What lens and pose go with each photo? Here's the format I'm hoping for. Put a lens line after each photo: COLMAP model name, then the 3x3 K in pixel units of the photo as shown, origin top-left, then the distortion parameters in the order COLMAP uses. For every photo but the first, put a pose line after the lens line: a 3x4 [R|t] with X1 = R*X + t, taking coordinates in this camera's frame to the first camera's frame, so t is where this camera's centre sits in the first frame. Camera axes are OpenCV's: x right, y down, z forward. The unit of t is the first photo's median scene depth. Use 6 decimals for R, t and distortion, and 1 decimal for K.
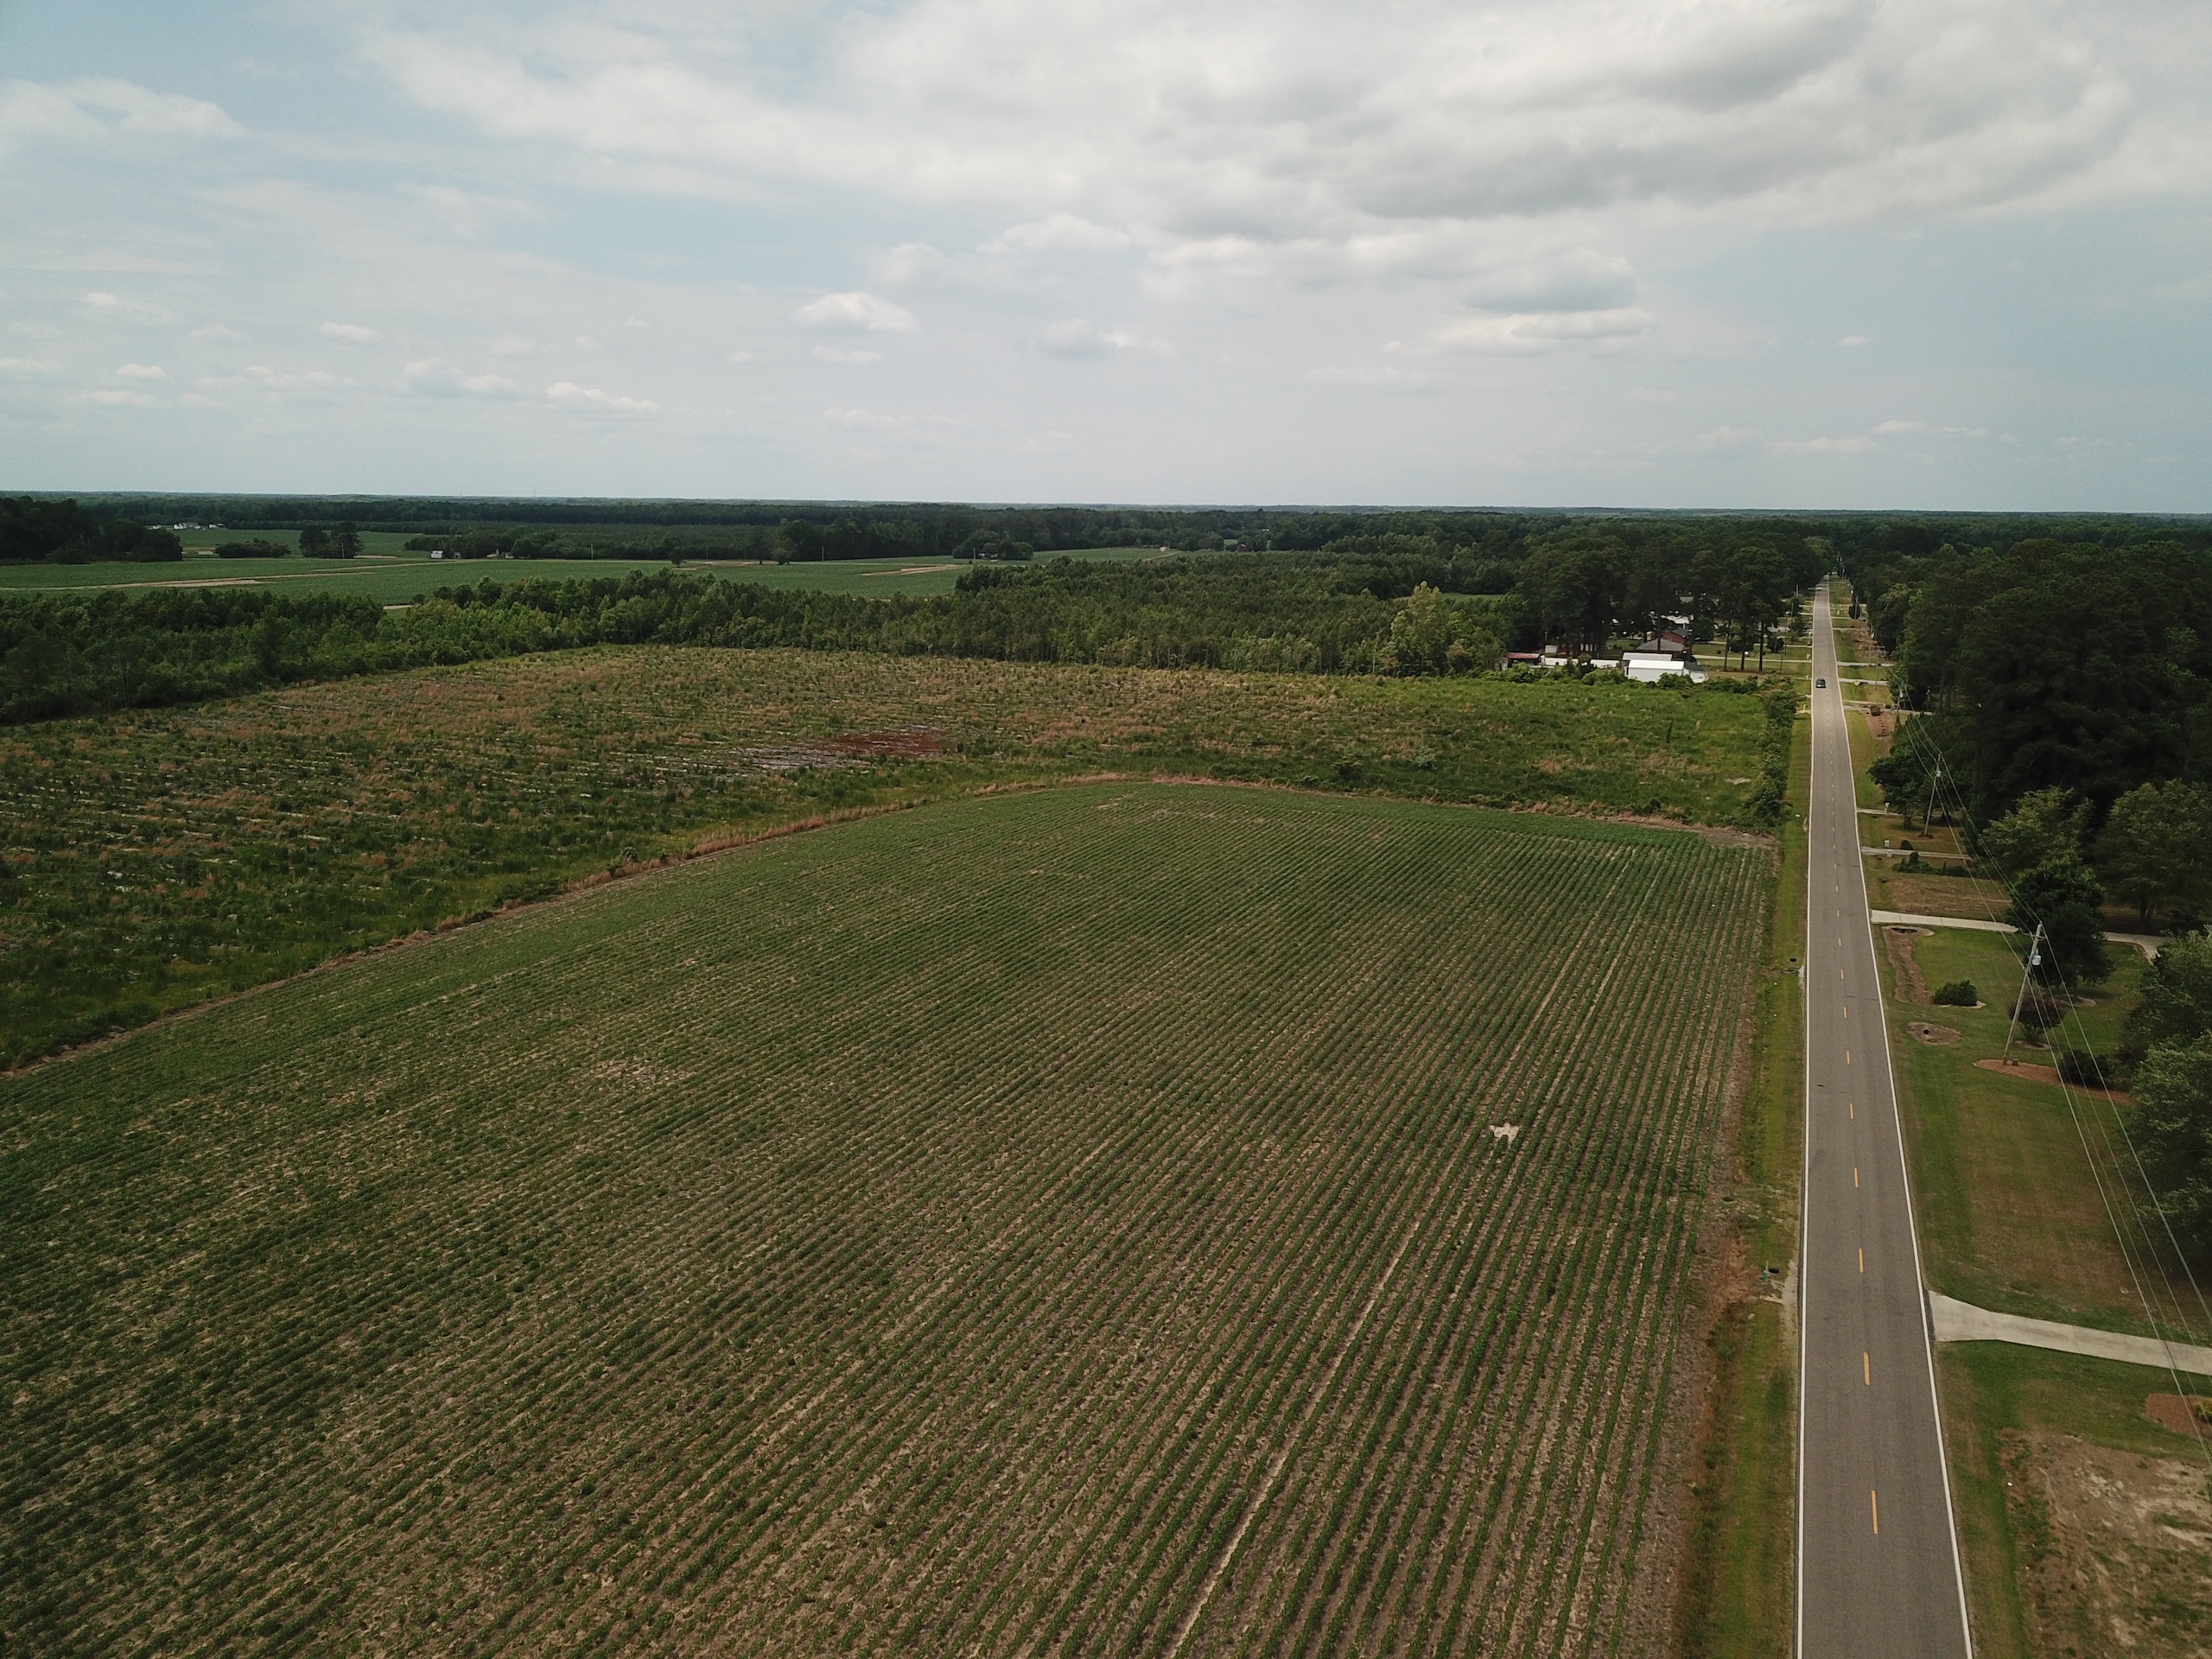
lens RADIAL K [[1700.1, 0, 1106.0], [0, 1700.1, 829.5], [0, 0, 1]] dist [0.004876, 0.002694]
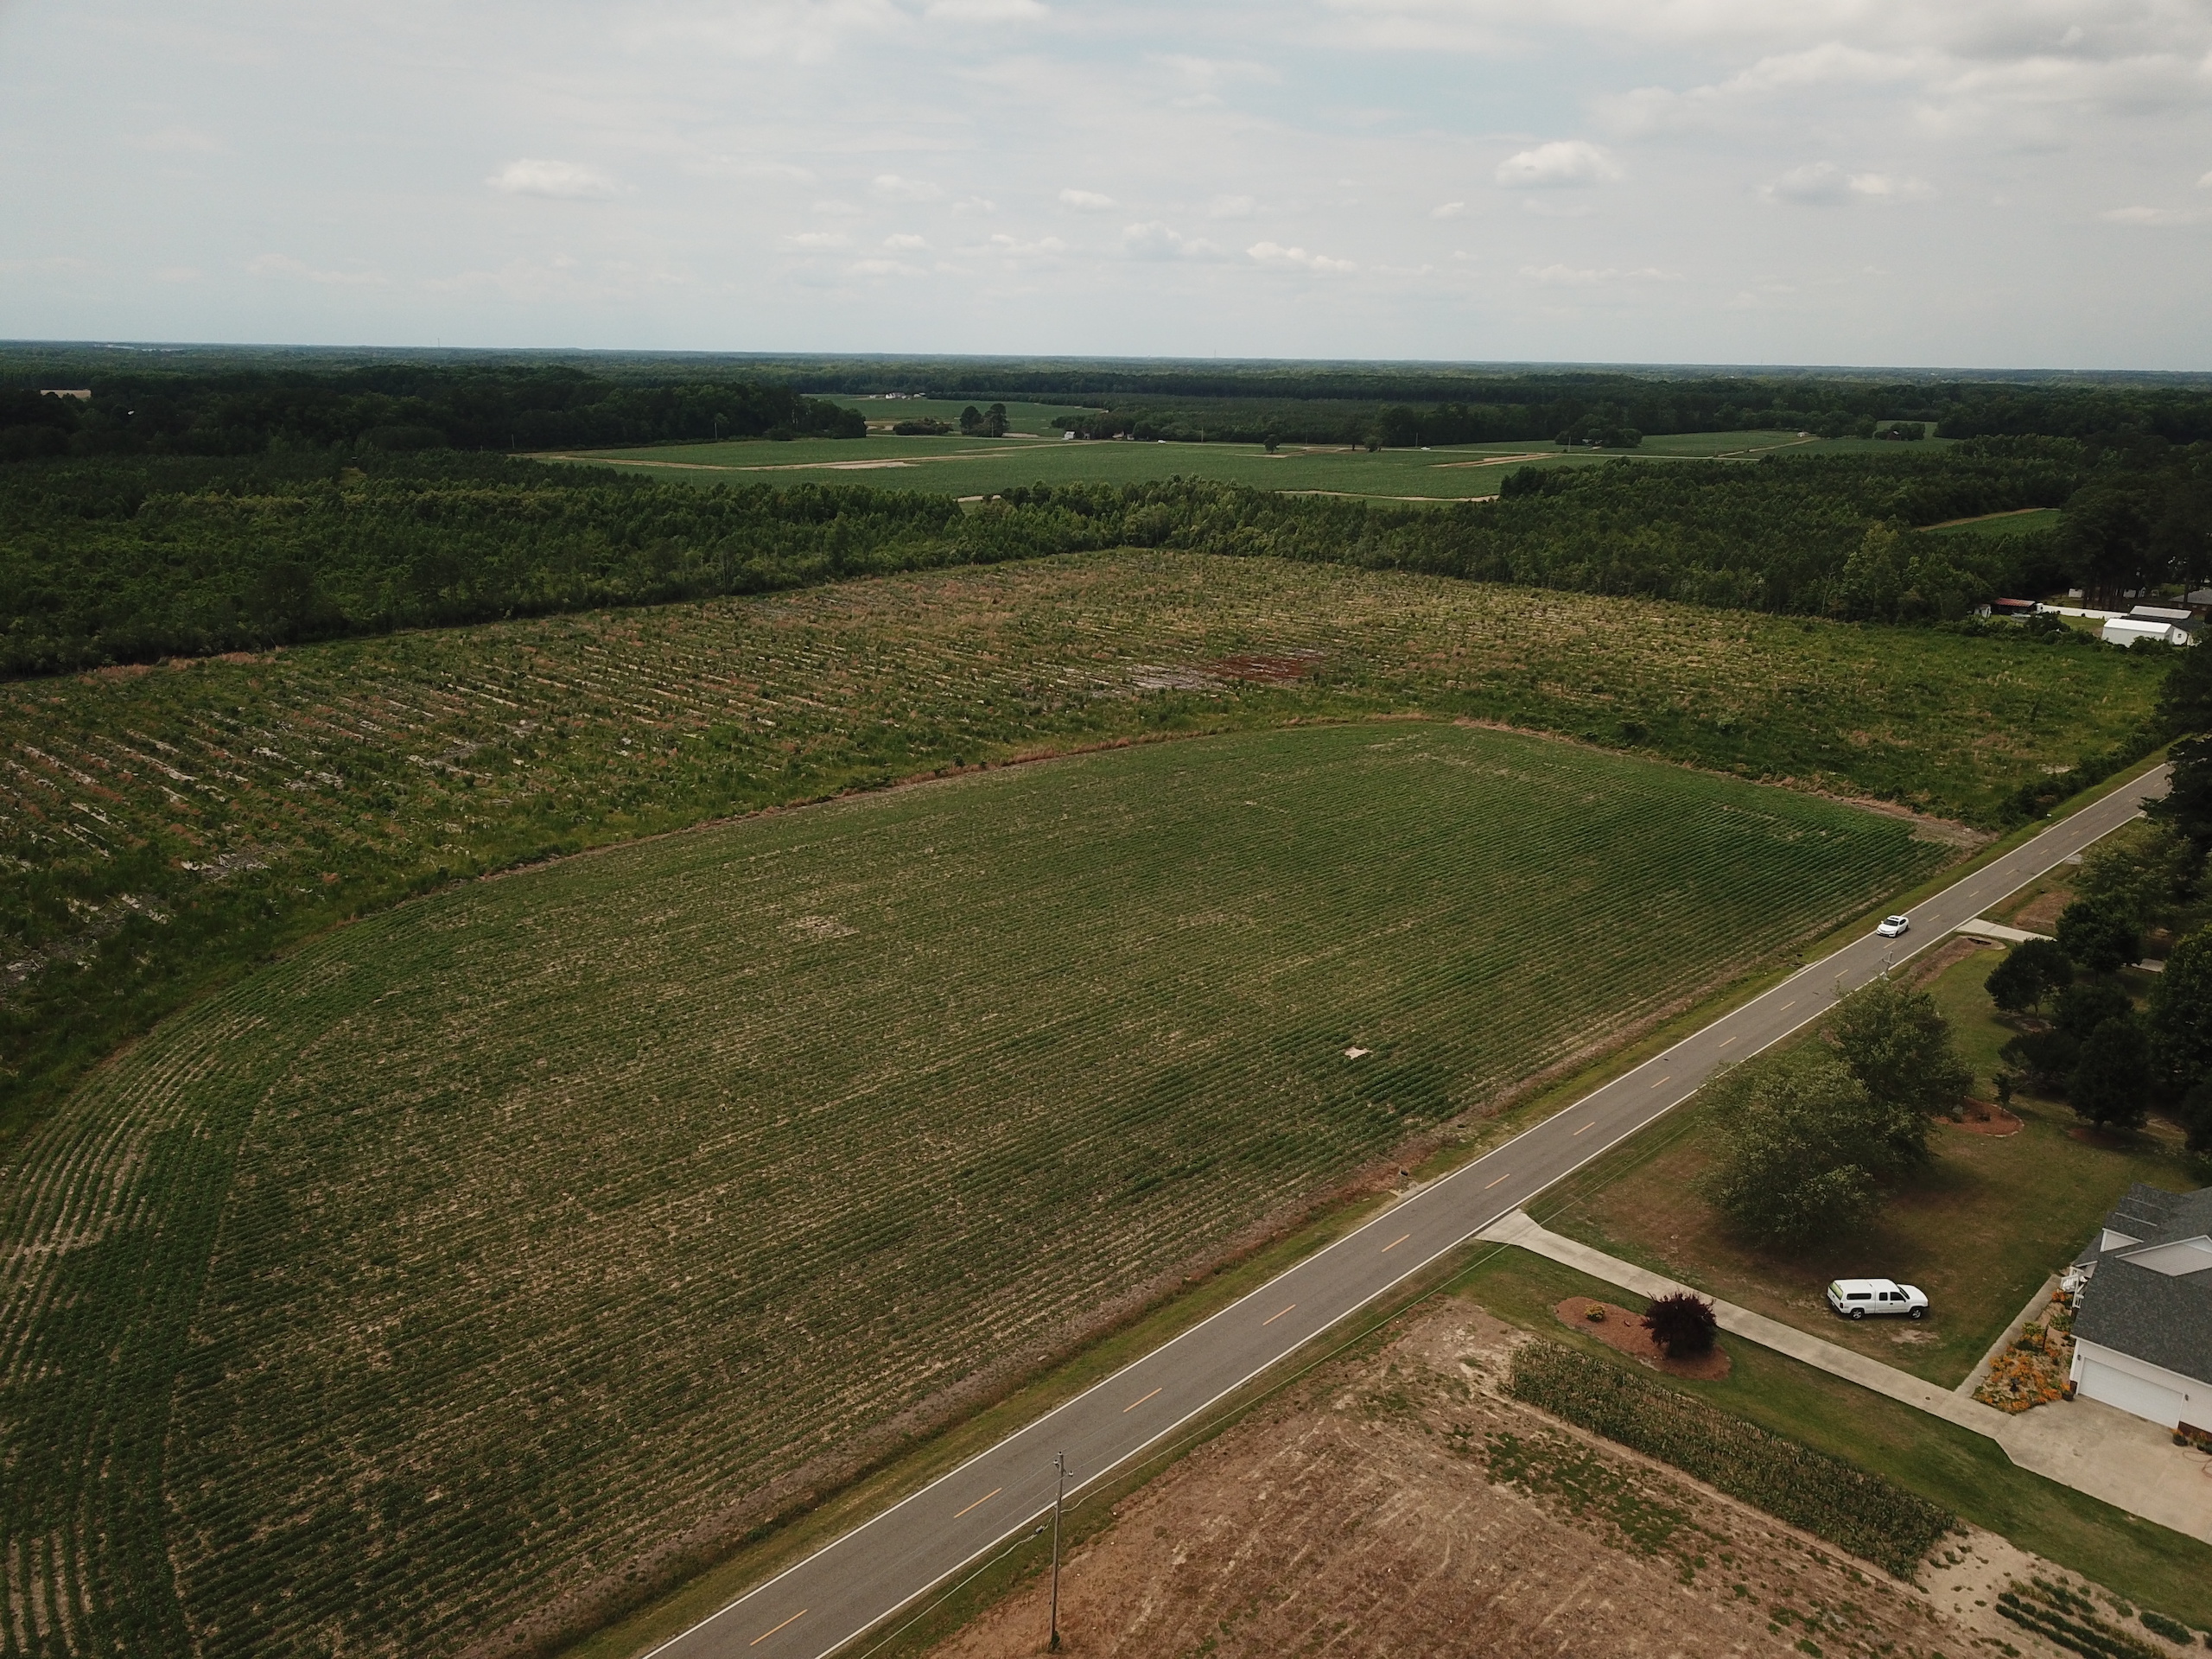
lens RADIAL K [[1703.3, 0, 1106.0], [0, 1703.3, 829.5], [0, 0, 1]] dist [0.014870, 0.002186]
pose [[0.924667, 0.104380, -0.366192, 0.423905], [-0.074859, 0.992758, 0.093951, -0.085568], [0.373347, -0.059460, 0.925784, -0.234376]]
